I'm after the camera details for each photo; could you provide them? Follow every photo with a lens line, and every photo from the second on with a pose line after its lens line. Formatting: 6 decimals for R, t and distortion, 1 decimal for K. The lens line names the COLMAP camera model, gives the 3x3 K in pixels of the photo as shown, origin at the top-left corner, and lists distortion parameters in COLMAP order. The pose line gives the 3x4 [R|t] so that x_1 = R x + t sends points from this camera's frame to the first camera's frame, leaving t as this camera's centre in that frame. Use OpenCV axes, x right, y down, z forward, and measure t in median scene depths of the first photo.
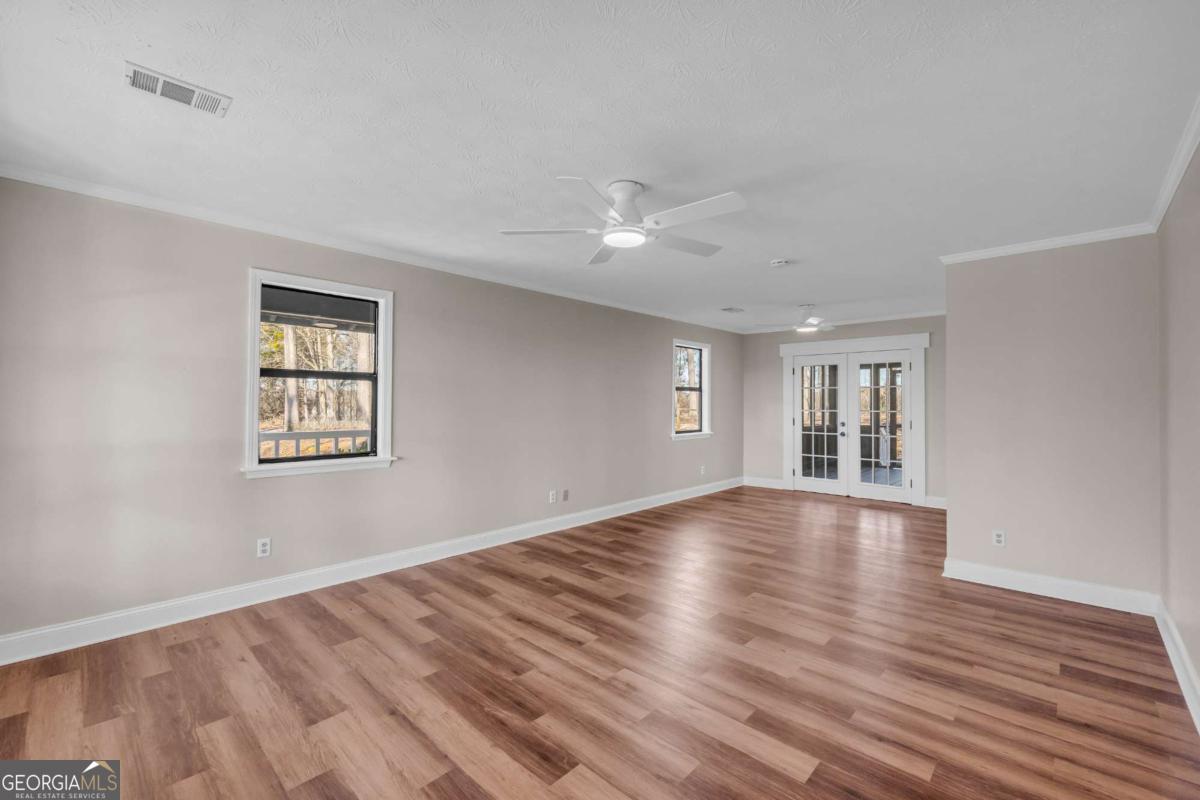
lens RADIAL K [[489.4, 0, 612.5], [0, 489.4, 405.0], [0, 0, 1]] dist [-0.004387, -0.000817]
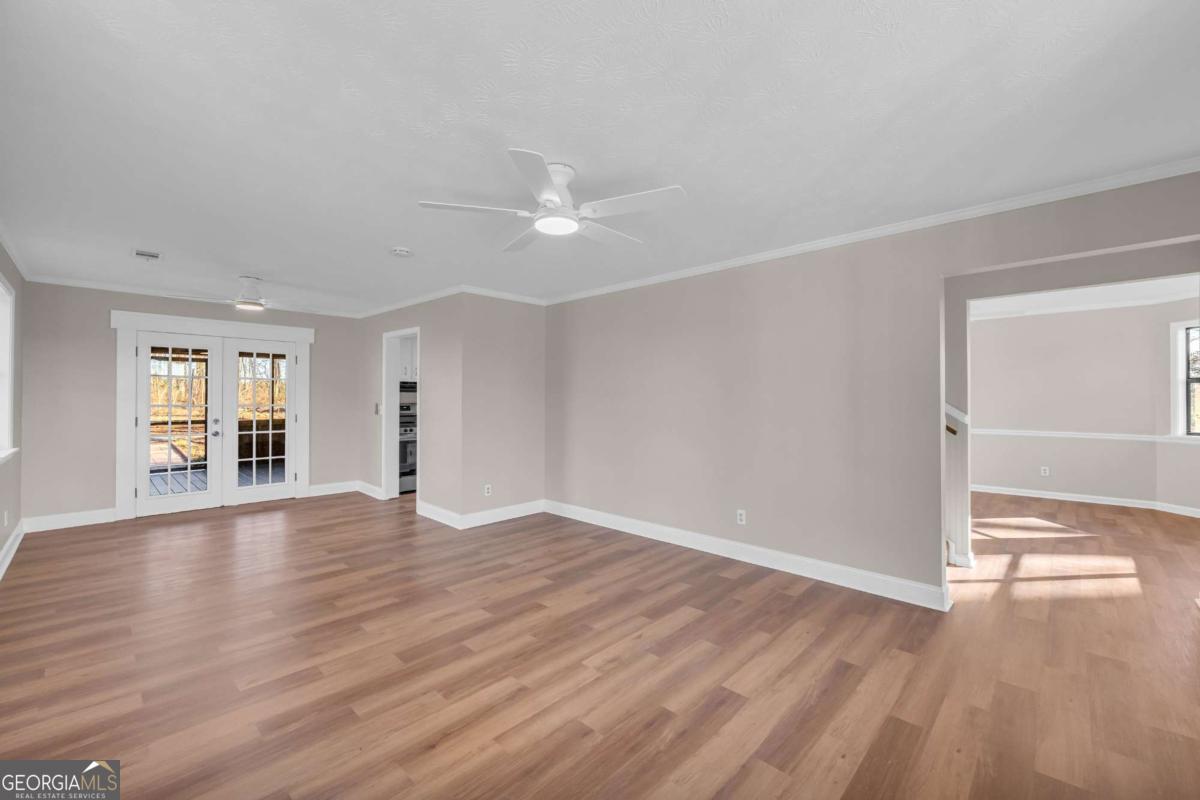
lens RADIAL K [[489.4, 0, 593.4], [0, 489.4, 402.5], [0, 0, 1]] dist [-0.004387, -0.000817]
pose [[0.036574, -0.010826, 0.999272, -0.871453], [0.000241, 0.999941, 0.010825, -0.006074], [-0.999331, -0.000155, 0.036574, 0.840474]]
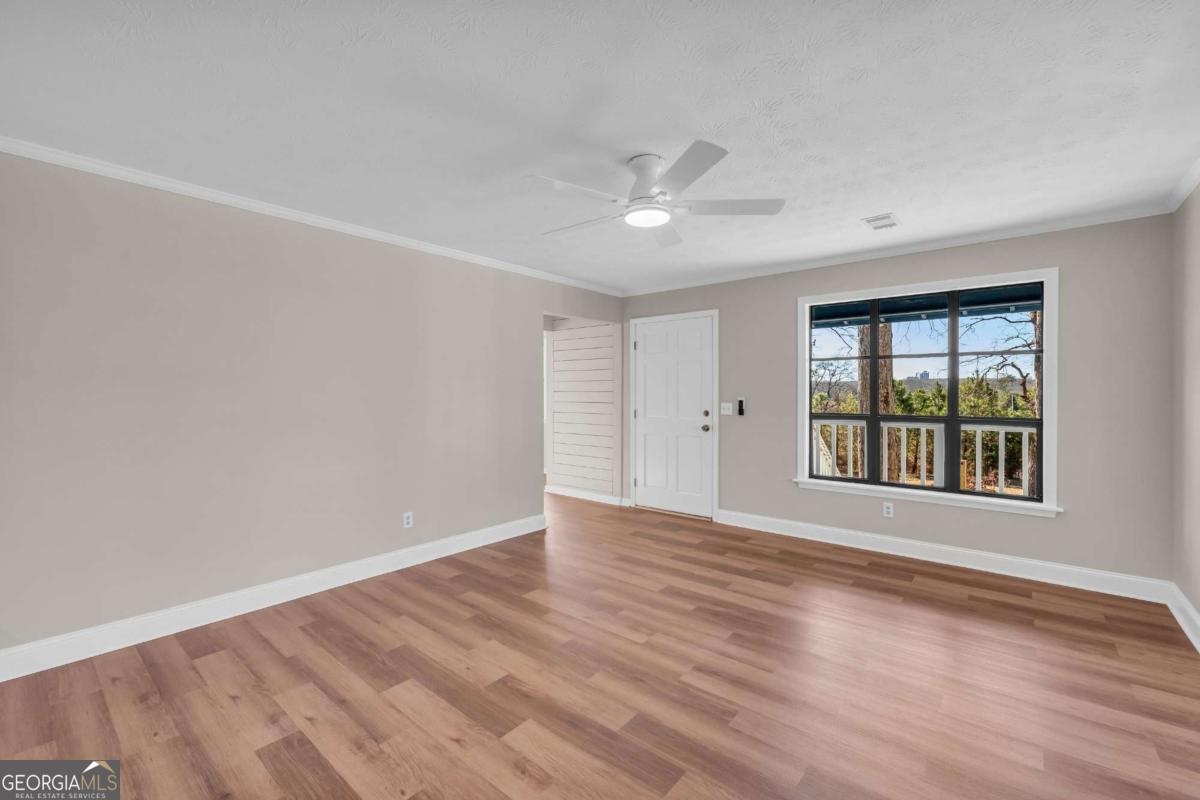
lens RADIAL K [[489.4, 0, 602.3], [0, 489.4, 391.0], [0, 0, 1]] dist [-0.004387, -0.000817]
pose [[-0.999401, -0.004413, -0.034332, 0.133200], [-0.004389, 0.999990, -0.000790, -0.003300], [0.034335, -0.000639, -0.999410, 1.836432]]
